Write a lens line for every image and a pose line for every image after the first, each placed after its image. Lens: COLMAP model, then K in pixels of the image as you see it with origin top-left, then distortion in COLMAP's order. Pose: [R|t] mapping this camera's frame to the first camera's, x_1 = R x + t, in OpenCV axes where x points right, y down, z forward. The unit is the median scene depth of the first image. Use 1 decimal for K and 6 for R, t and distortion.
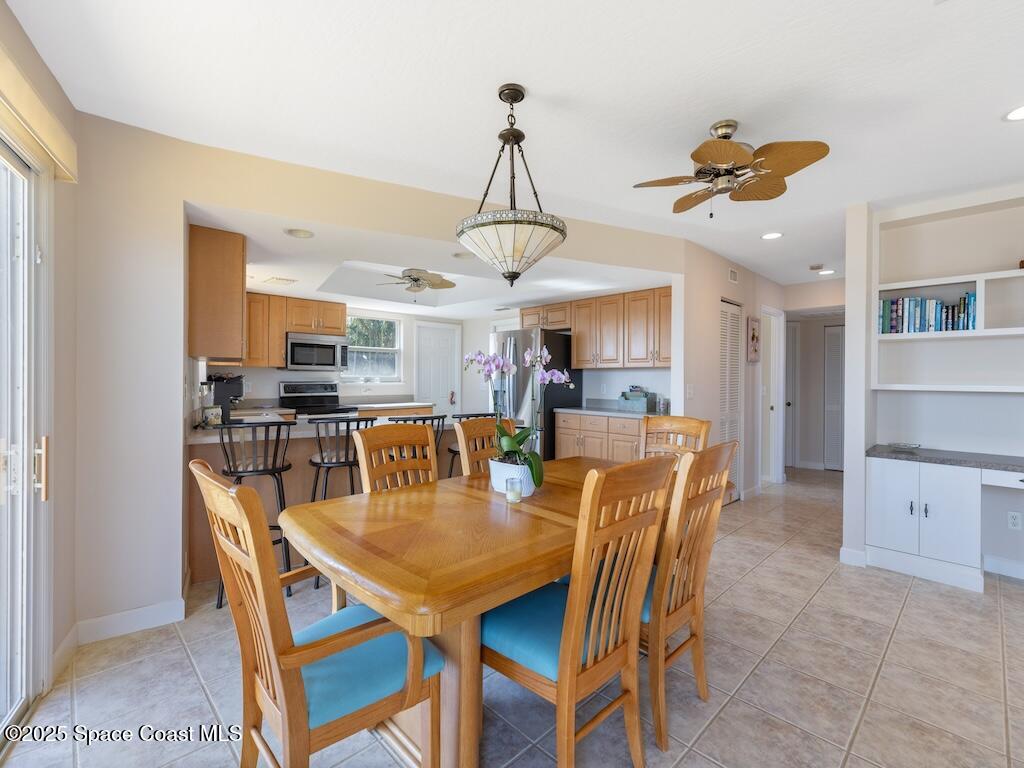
lens RADIAL K [[457.6, 0, 512.0], [0, 457.6, 384.0], [0, 0, 1]] dist [0.002985, -0.000157]
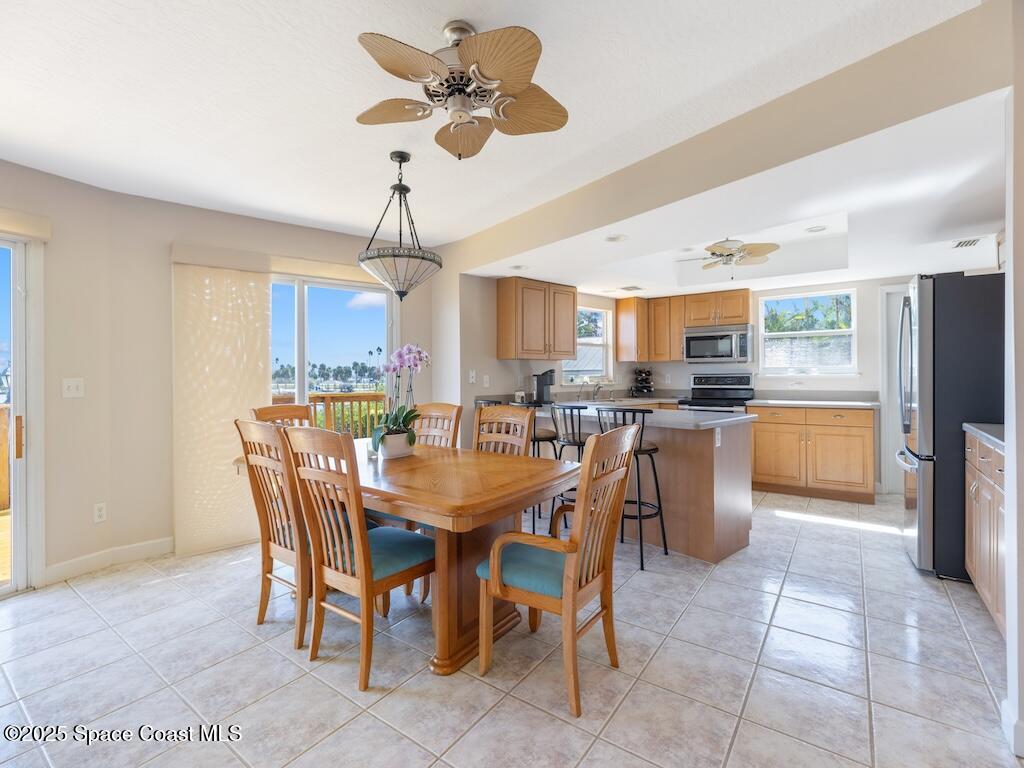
lens RADIAL K [[471.4, 0, 509.7], [0, 471.4, 378.1], [0, 0, 1]] dist [0.000013, 0.000188]
pose [[0.172236, 0.001278, -0.985055, 0.530267], [0.000201, 0.999999, 0.001332, 0.002537], [0.985056, -0.000427, 0.172236, 0.405056]]
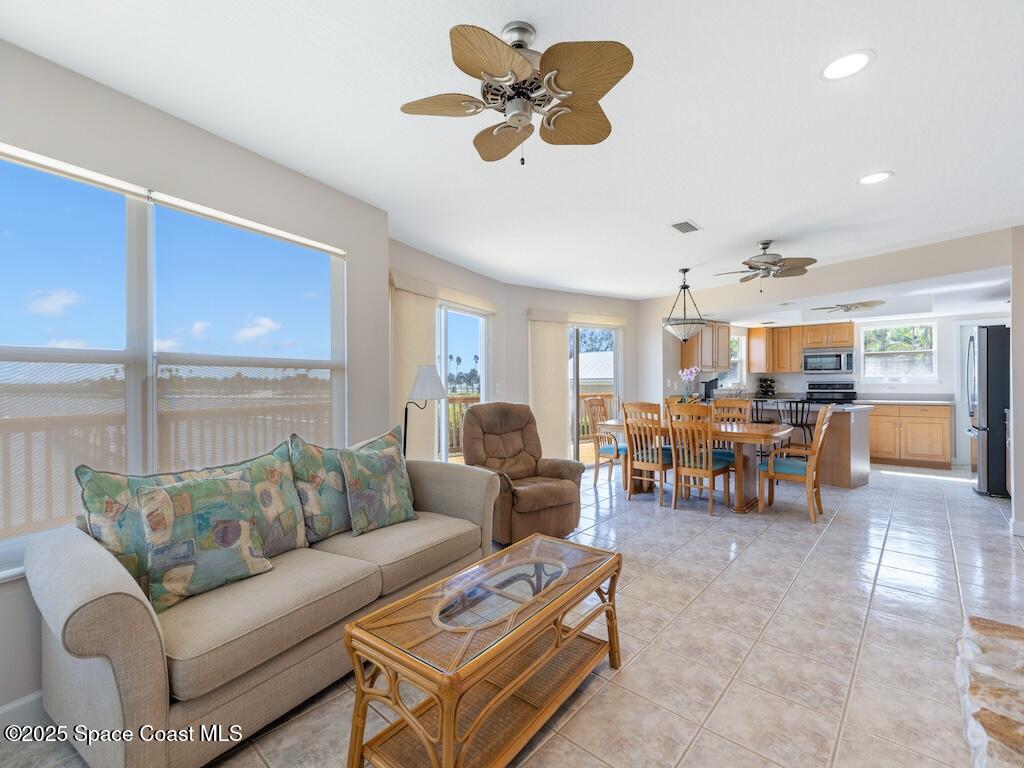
lens RADIAL K [[457.6, 0, 512.0], [0, 457.6, 384.0], [0, 0, 1]] dist [0.002985, -0.000157]
pose [[0.067274, -0.003645, -0.997728, 0.958430], [-0.001325, 0.999992, -0.003742, 0.009297], [0.997734, 0.001573, 0.067269, -0.061991]]
